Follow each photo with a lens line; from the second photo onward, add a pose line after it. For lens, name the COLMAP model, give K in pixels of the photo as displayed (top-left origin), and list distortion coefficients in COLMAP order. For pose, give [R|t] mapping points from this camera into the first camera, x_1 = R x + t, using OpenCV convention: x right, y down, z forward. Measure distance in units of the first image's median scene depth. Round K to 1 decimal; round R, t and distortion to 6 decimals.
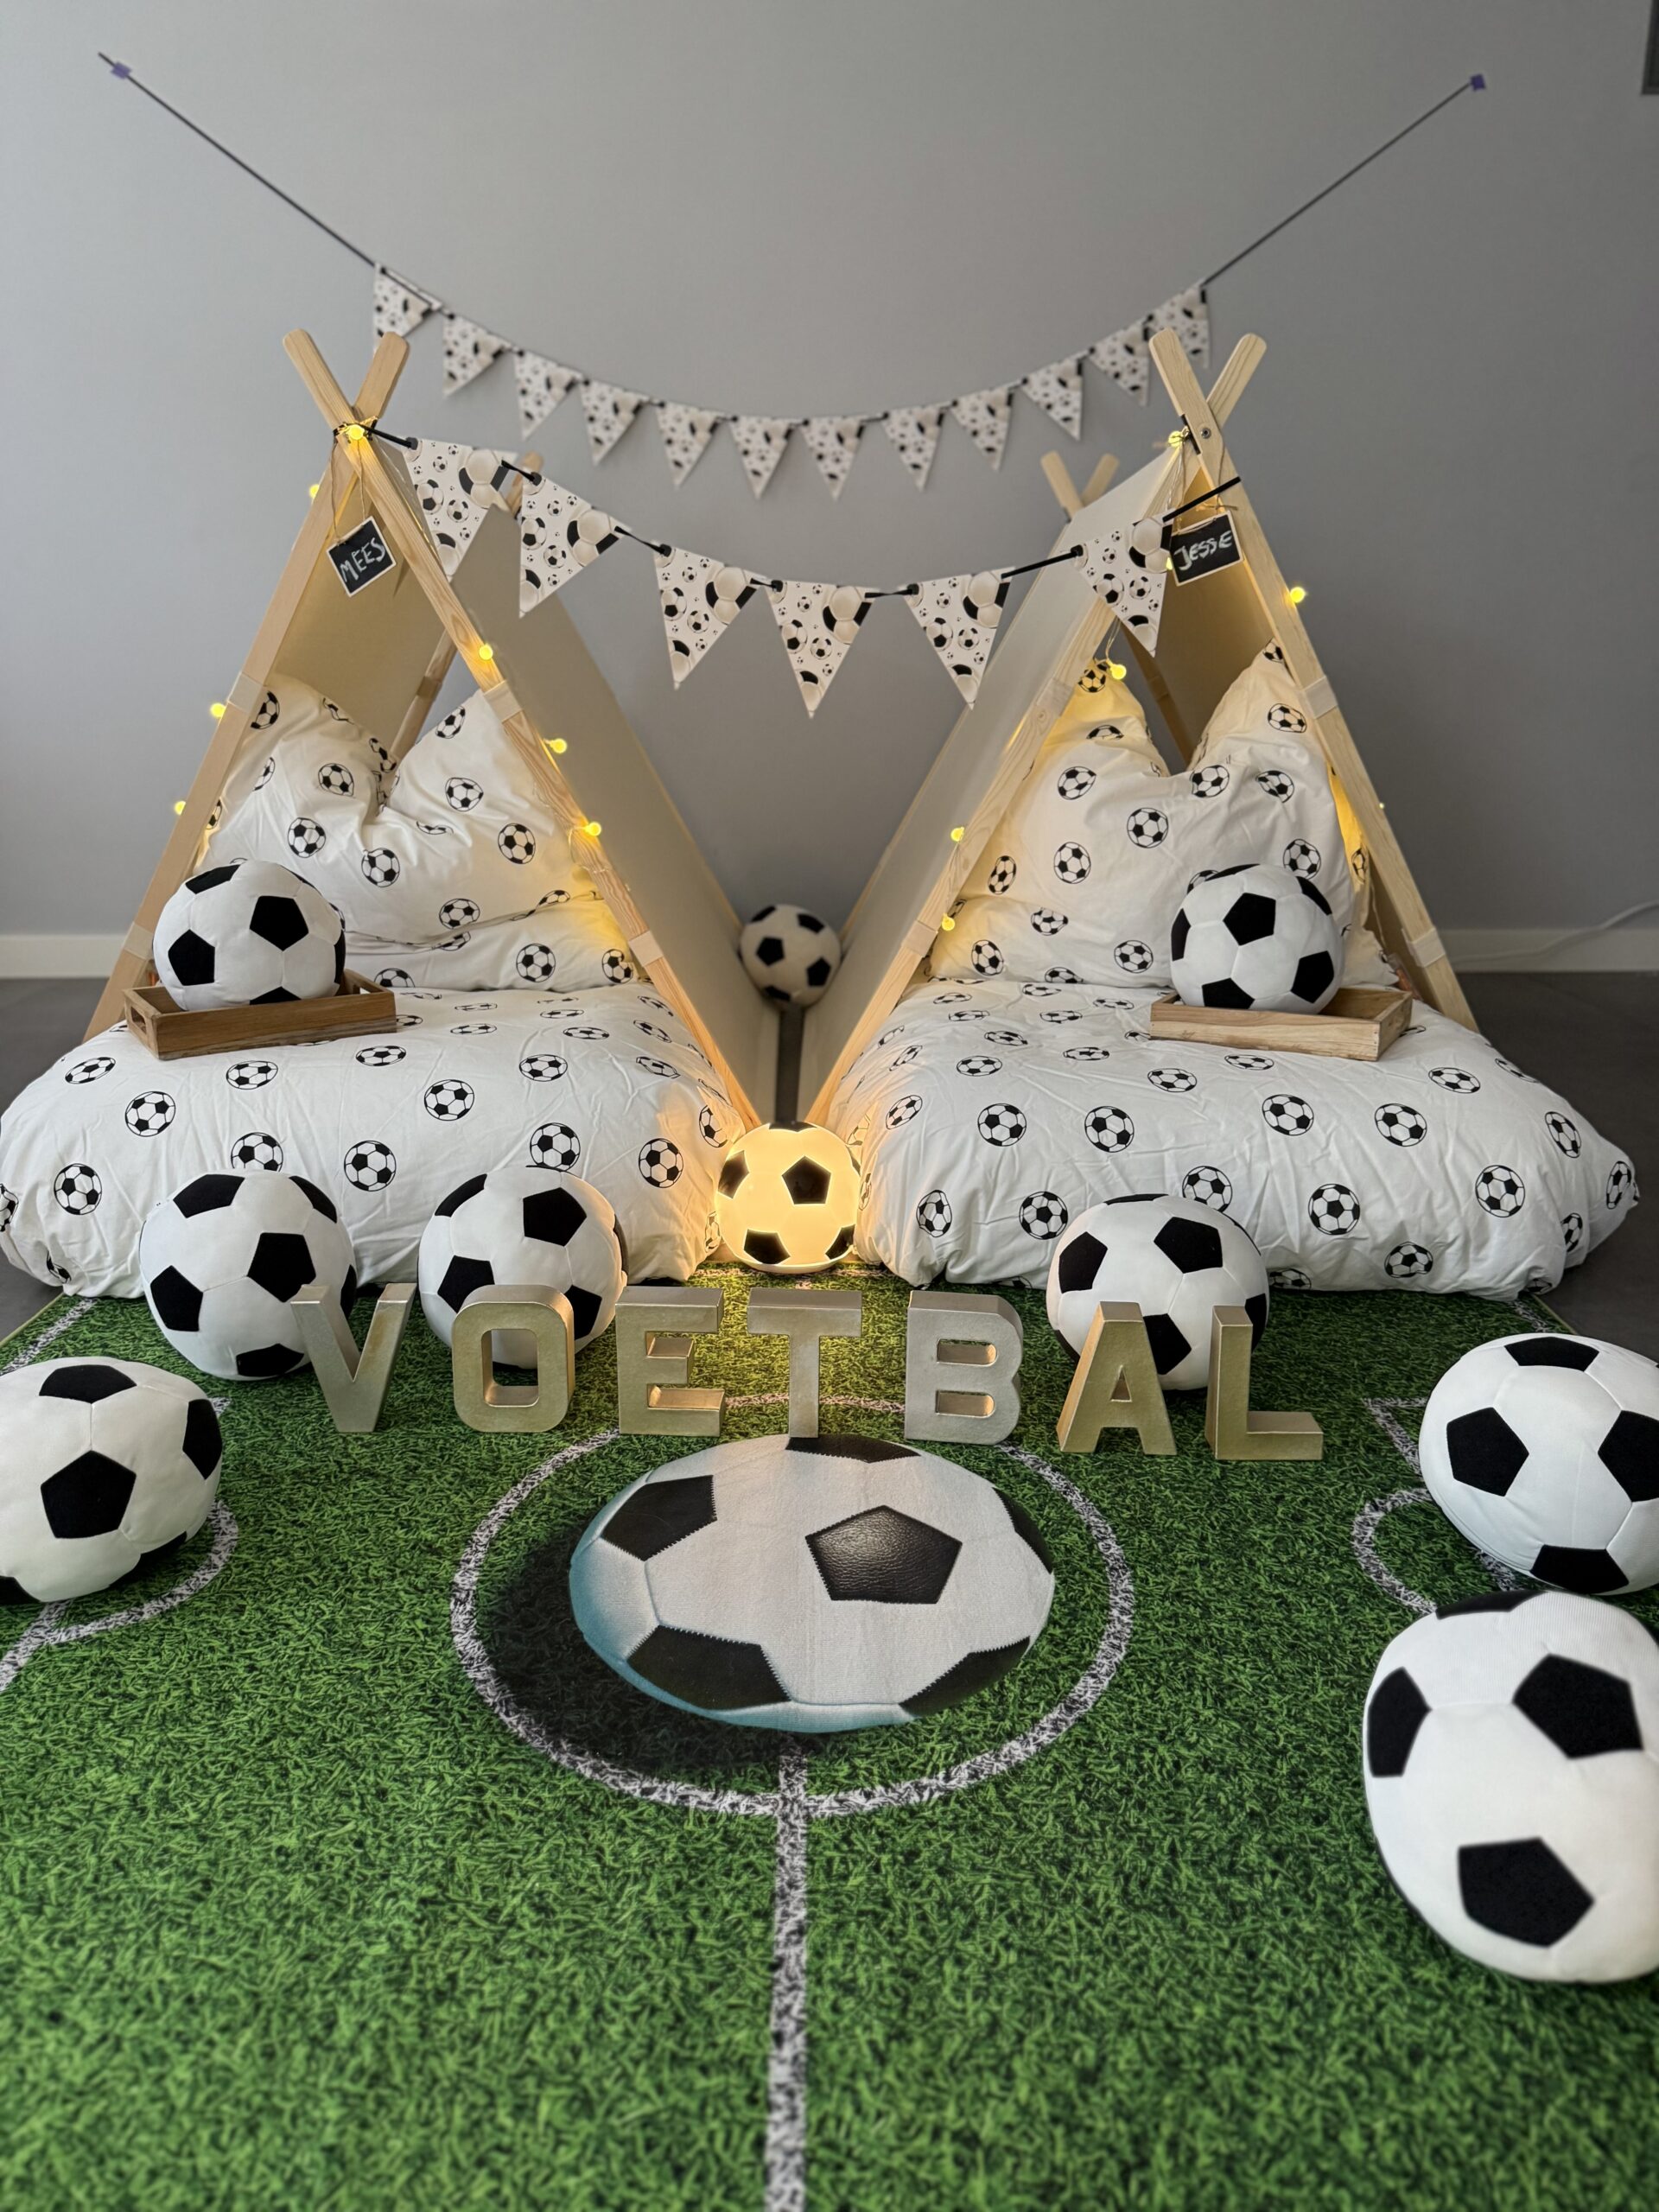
lens RADIAL K [[1537.6, 0, 818.8], [0, 1537.6, 1118.9], [0, 0, 1]] dist [0.175052, -0.389452]
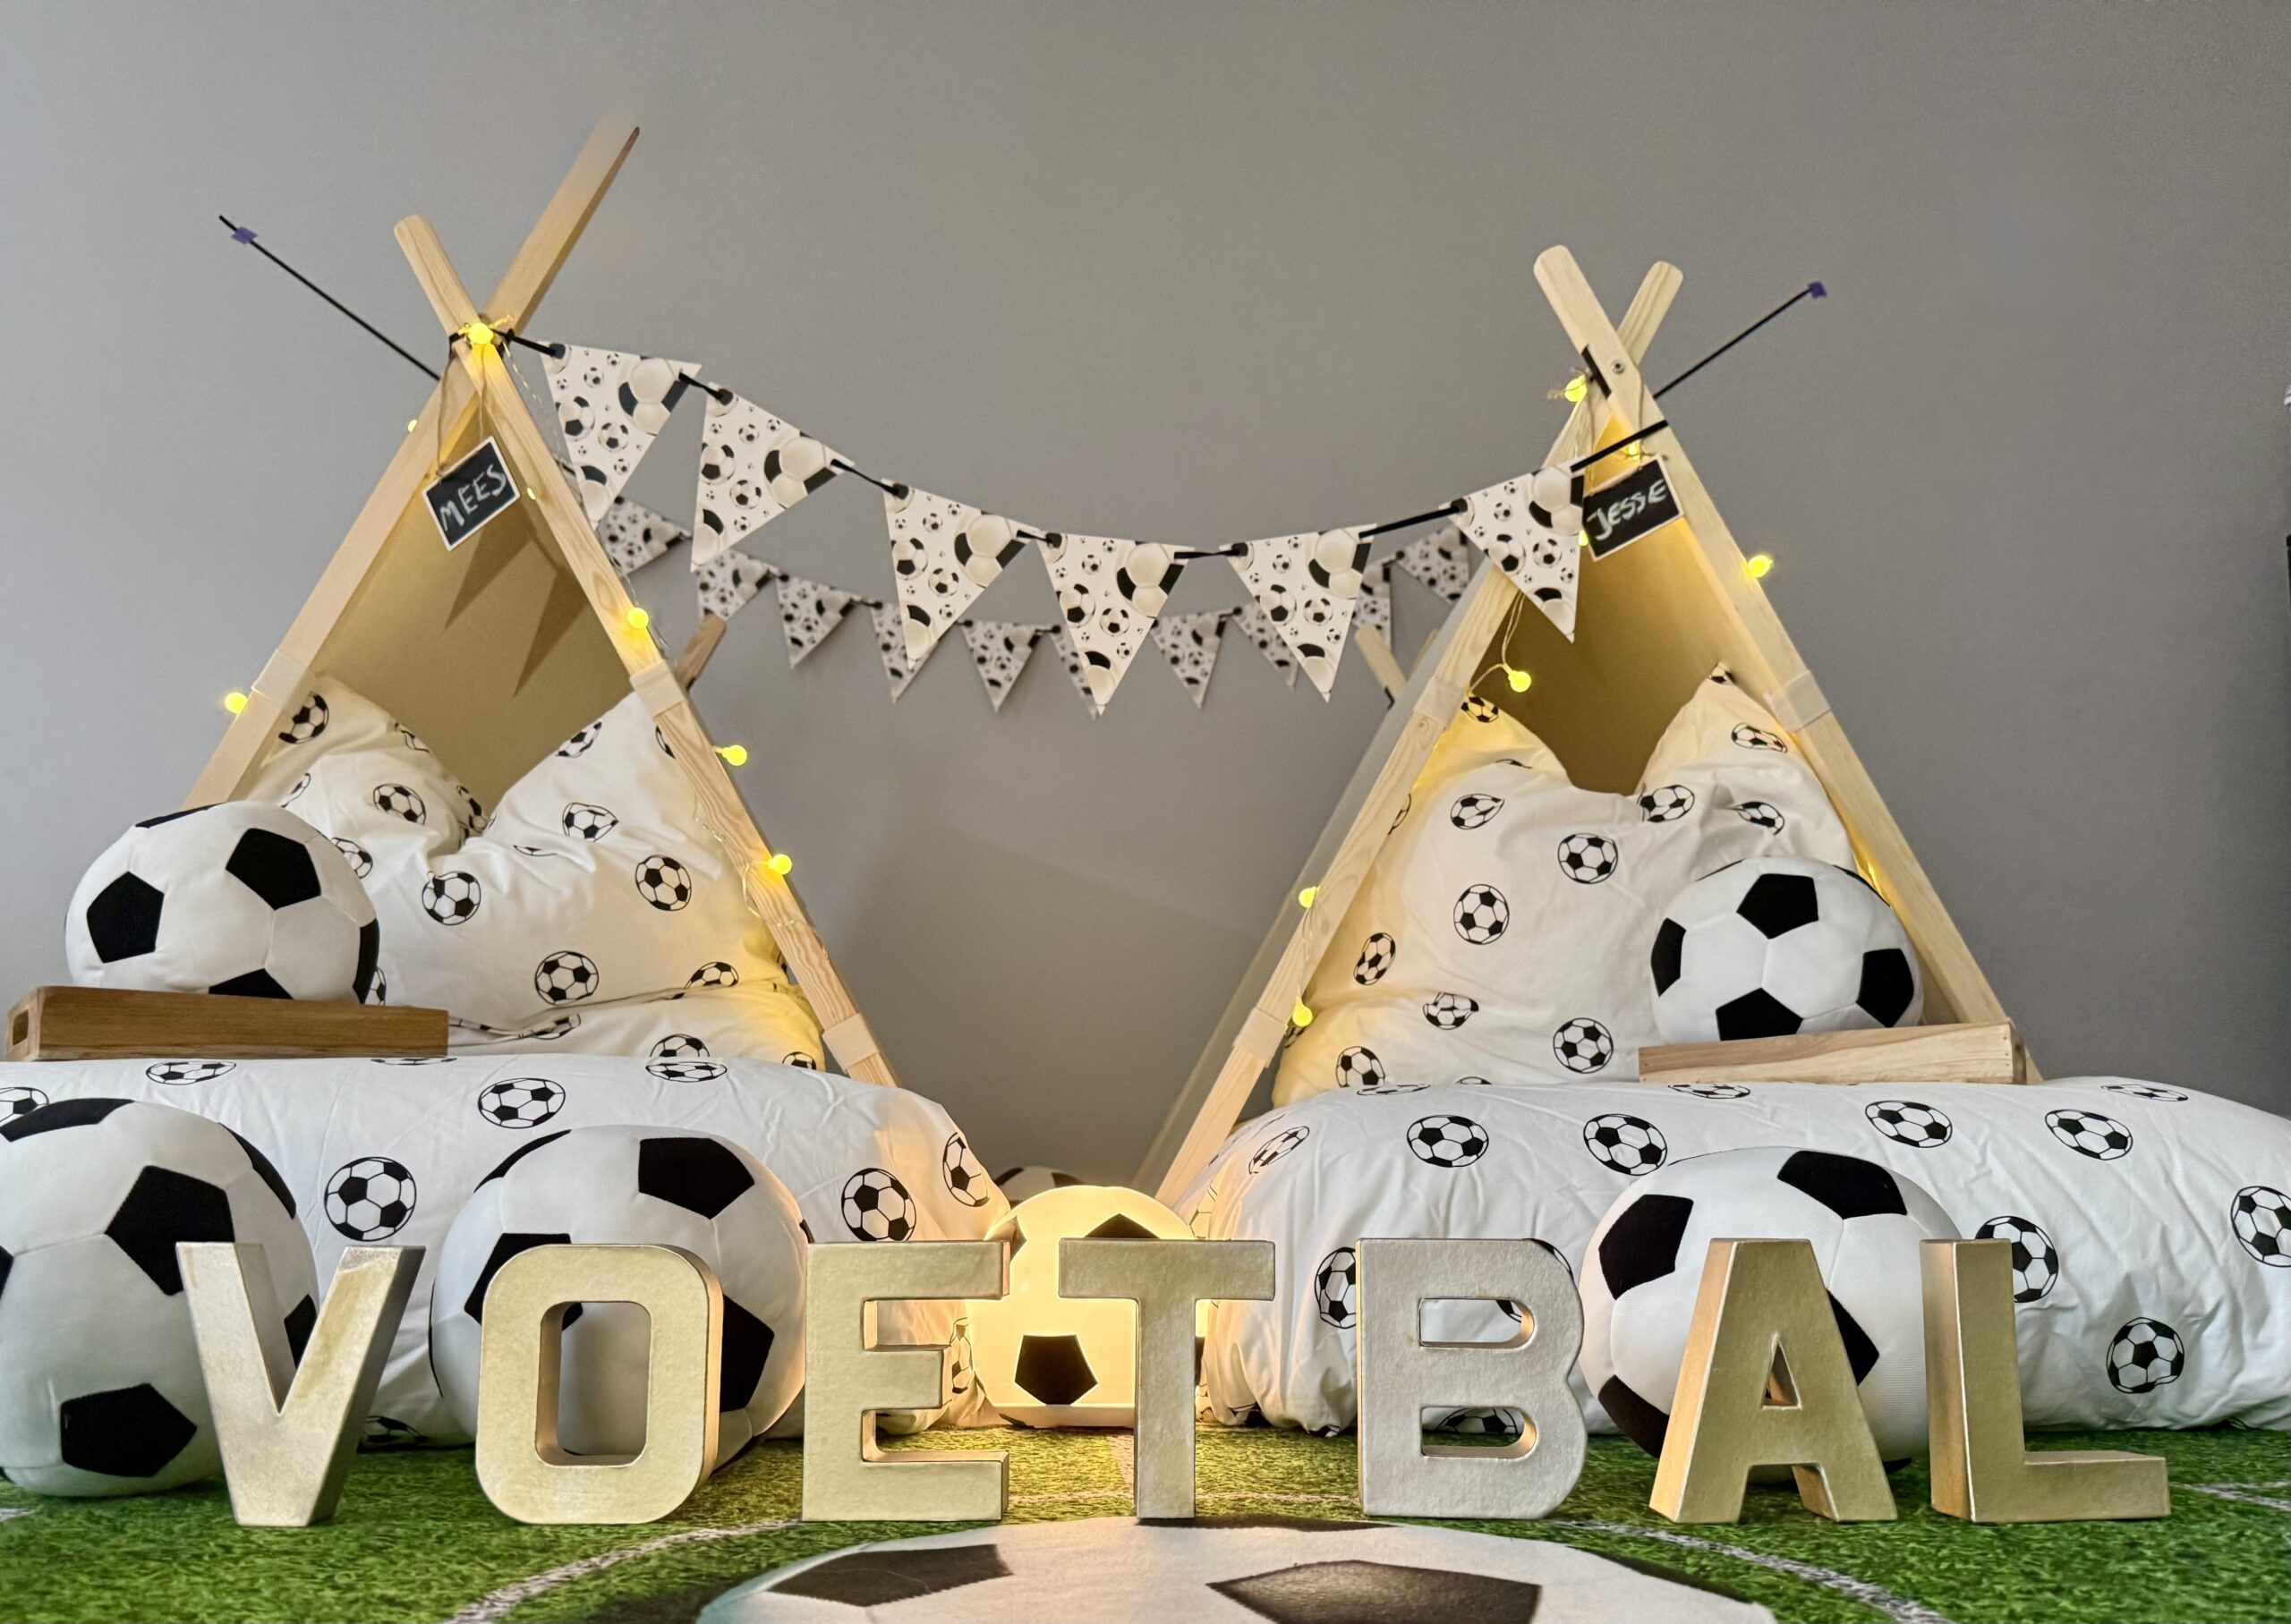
lens RADIAL K [[1903.0, 0, 1136.4], [0, 1903.0, 1066.5], [0, 0, 1]] dist [0.175870, -0.386590]
pose [[0.998305, 0.000231, 0.058193, -0.047390], [0.020951, 0.931507, -0.363121, 0.248899], [-0.054291, 0.363725, 0.929923, 0.299365]]
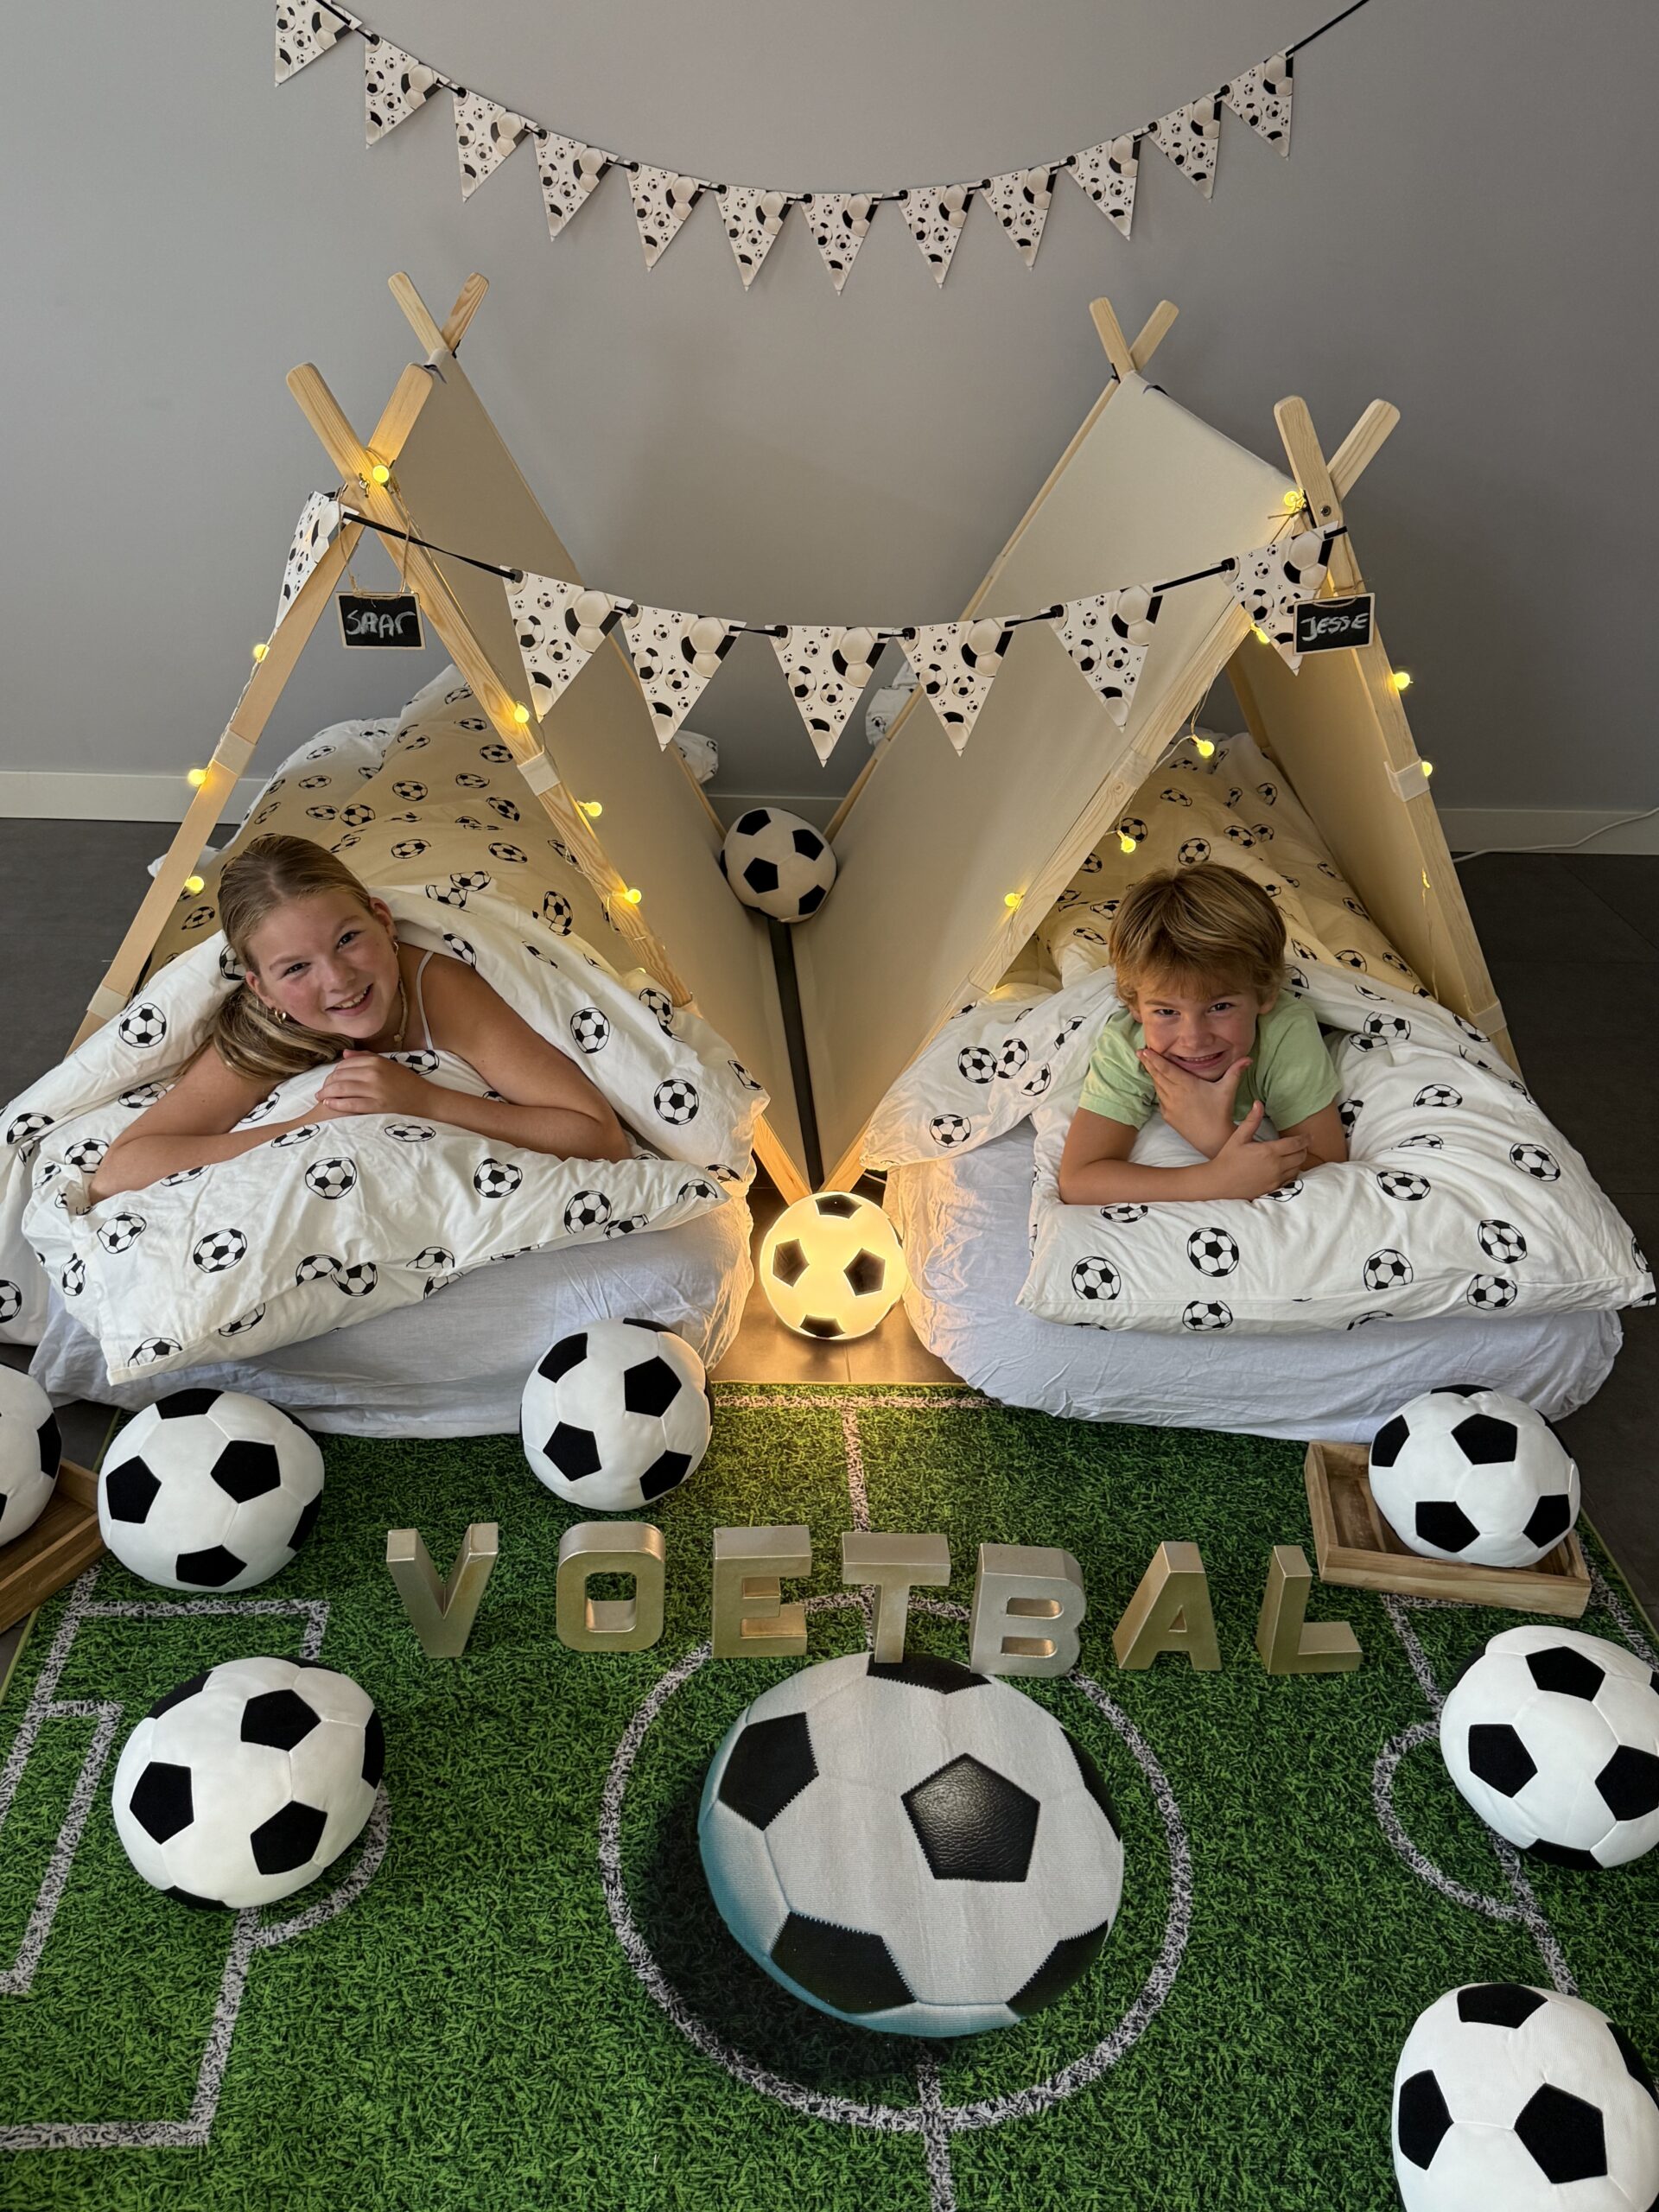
lens RADIAL K [[1857.0, 0, 837.0], [0, 1857.0, 1109.5], [0, 0, 1]] dist [0.069105, -0.139382]
pose [[0.996073, 0.018027, 0.086679, -0.134712], [-0.037257, 0.973490, 0.225676, -0.383803], [-0.080312, -0.228019, 0.970339, -0.142286]]
